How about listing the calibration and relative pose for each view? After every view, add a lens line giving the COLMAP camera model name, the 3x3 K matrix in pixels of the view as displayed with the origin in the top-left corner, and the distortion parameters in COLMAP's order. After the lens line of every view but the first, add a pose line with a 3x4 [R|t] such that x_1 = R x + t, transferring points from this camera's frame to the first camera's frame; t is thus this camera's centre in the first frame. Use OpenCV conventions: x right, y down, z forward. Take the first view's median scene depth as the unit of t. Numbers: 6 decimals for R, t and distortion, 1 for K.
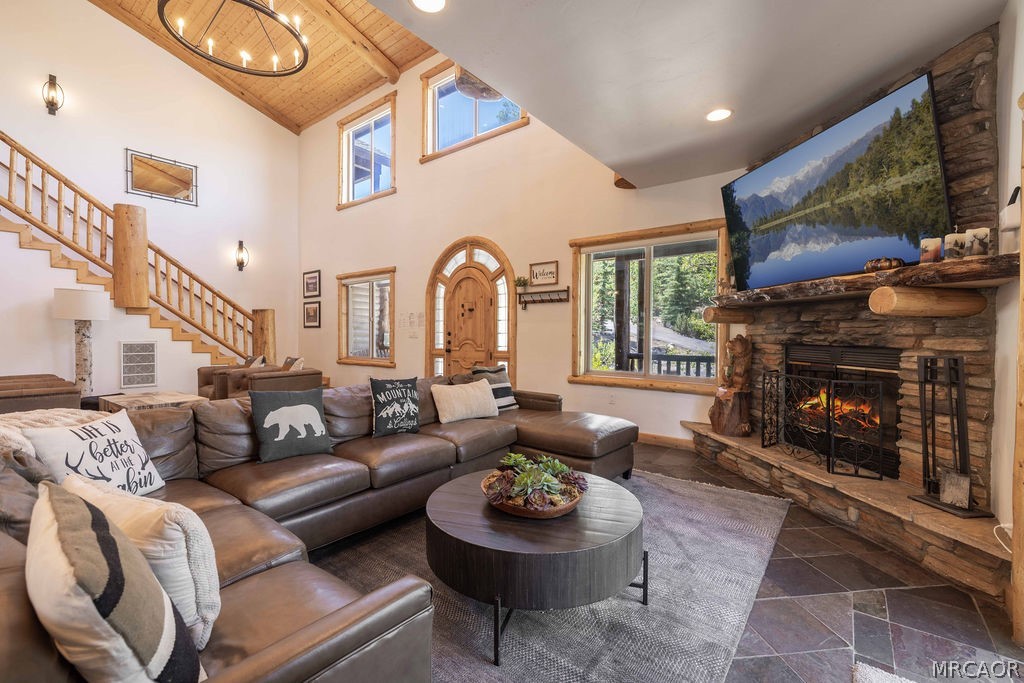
lens RADIAL K [[428.0, 0, 511.5], [0, 428.0, 337.4], [0, 0, 1]] dist [0.001201, 0.000223]
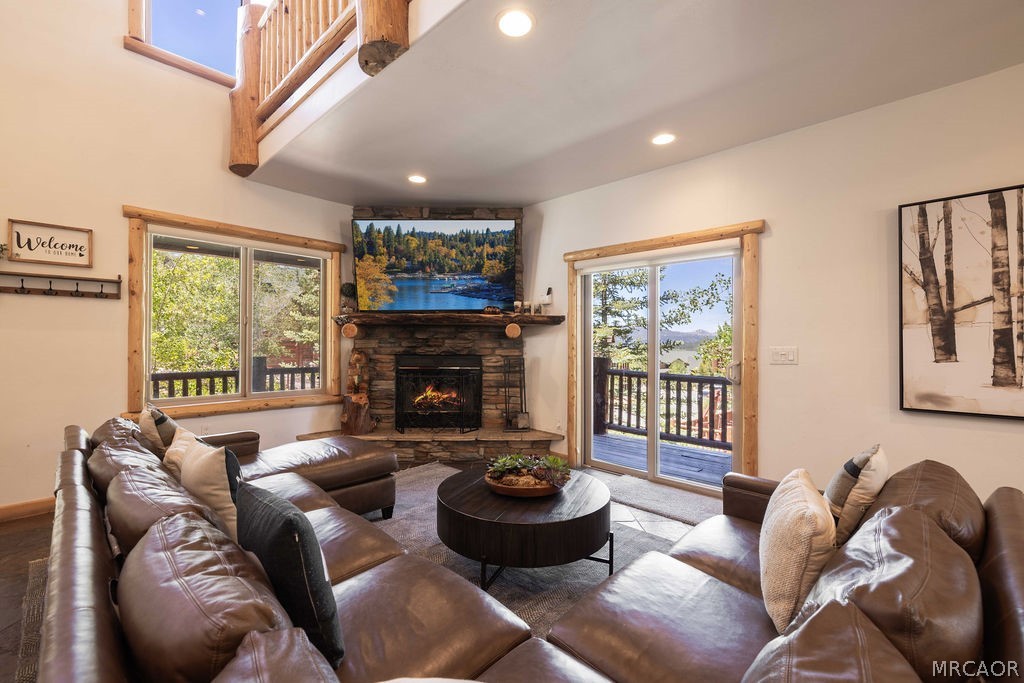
lens RADIAL K [[428.0, 0, 510.2], [0, 428.0, 335.5], [0, 0, 1]] dist [0.001201, 0.000223]
pose [[0.102744, 0.014415, 0.994603, -0.615999], [0.006967, 0.999860, -0.015211, -0.020017], [-0.994683, 0.008492, 0.102629, 0.472233]]
